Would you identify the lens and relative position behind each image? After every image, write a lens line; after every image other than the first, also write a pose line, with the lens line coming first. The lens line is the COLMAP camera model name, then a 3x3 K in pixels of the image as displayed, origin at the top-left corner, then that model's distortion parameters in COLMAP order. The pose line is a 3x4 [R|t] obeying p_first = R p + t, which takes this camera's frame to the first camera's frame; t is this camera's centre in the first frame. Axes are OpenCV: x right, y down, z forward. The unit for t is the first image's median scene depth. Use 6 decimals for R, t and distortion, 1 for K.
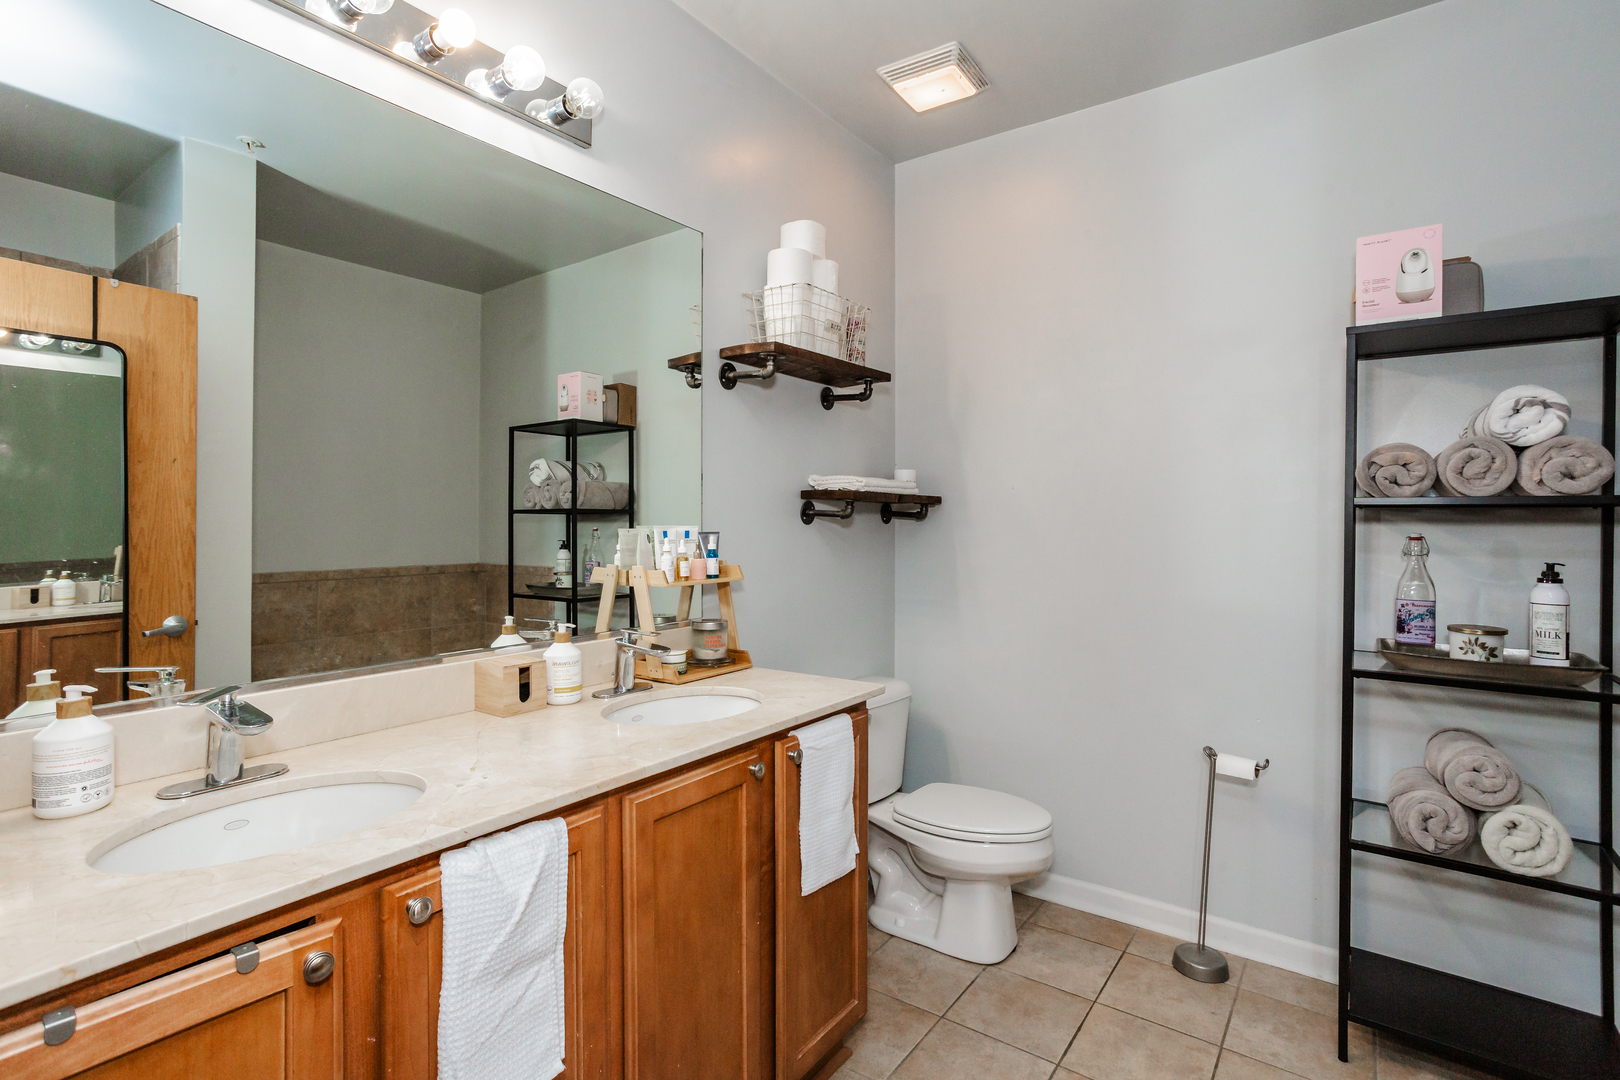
lens RADIAL K [[801.9, 0, 810.5], [0, 801.9, 520.1], [0, 0, 1]] dist [-0.024459, 0.029452]
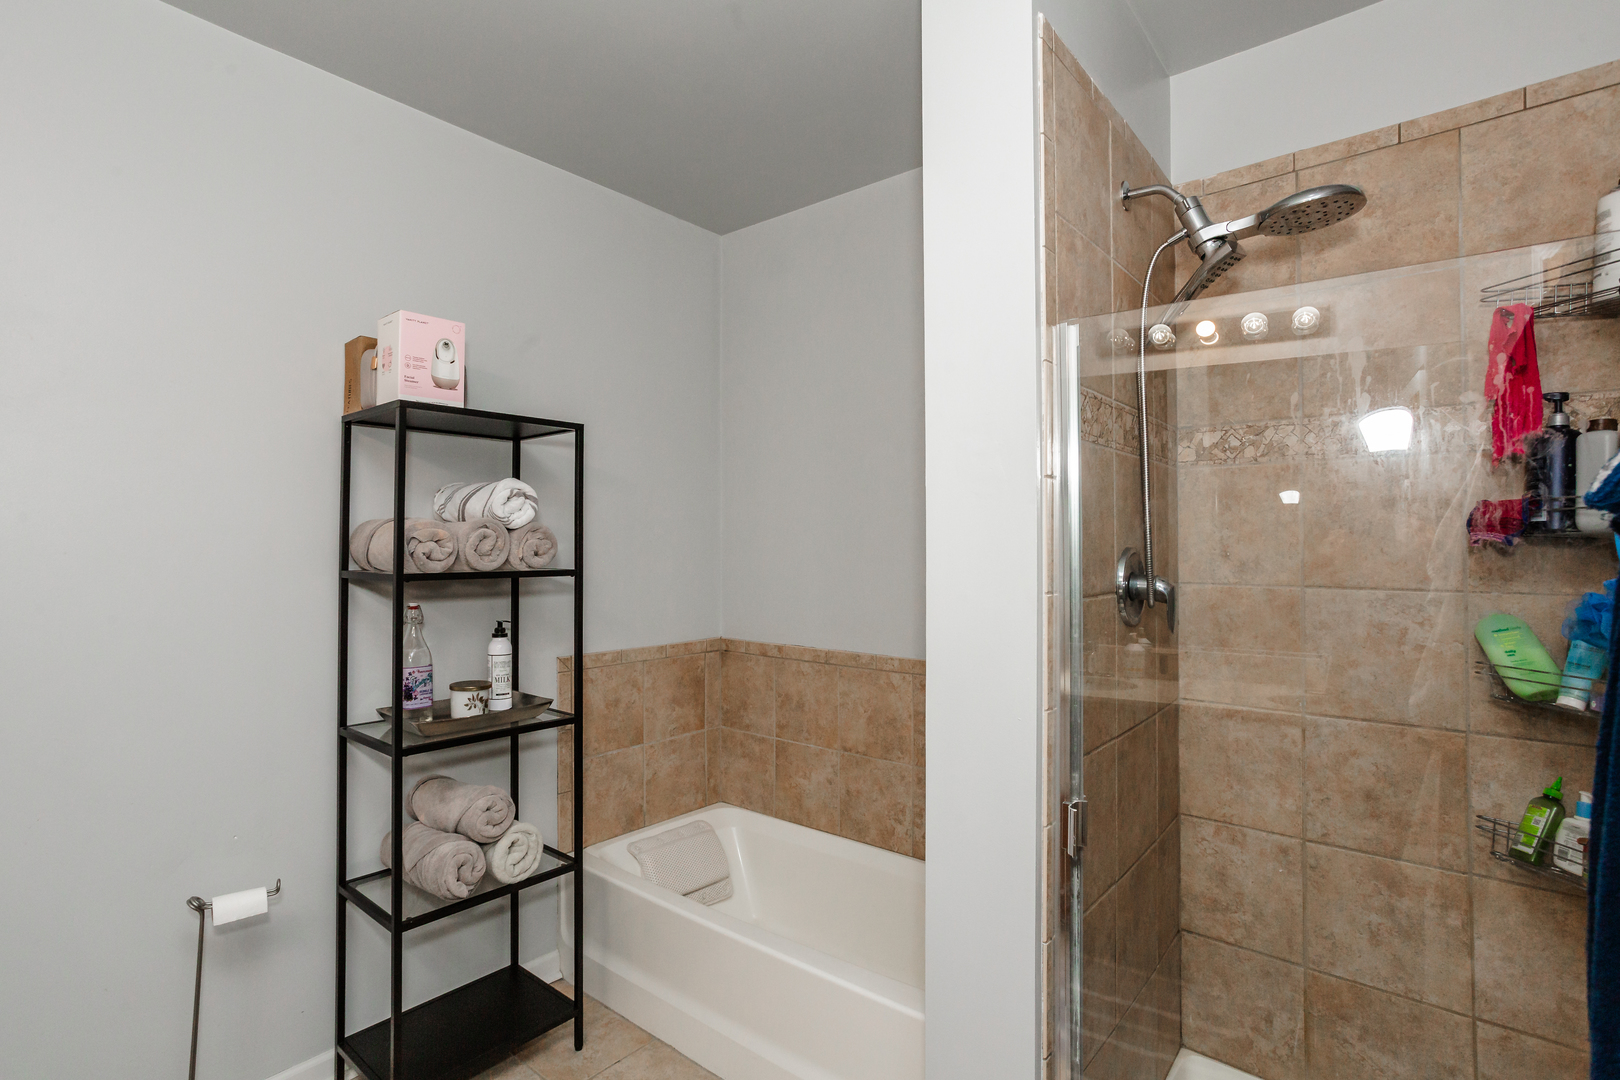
lens RADIAL K [[790.5, 0, 821.8], [0, 790.5, 529.3], [0, 0, 1]] dist [-0.052676, 0.028560]
pose [[0.062742, 0.014240, 0.997928, -0.251069], [-0.000991, 0.999899, -0.014206, -0.071186], [-0.998029, -0.000097, 0.062750, 0.435019]]
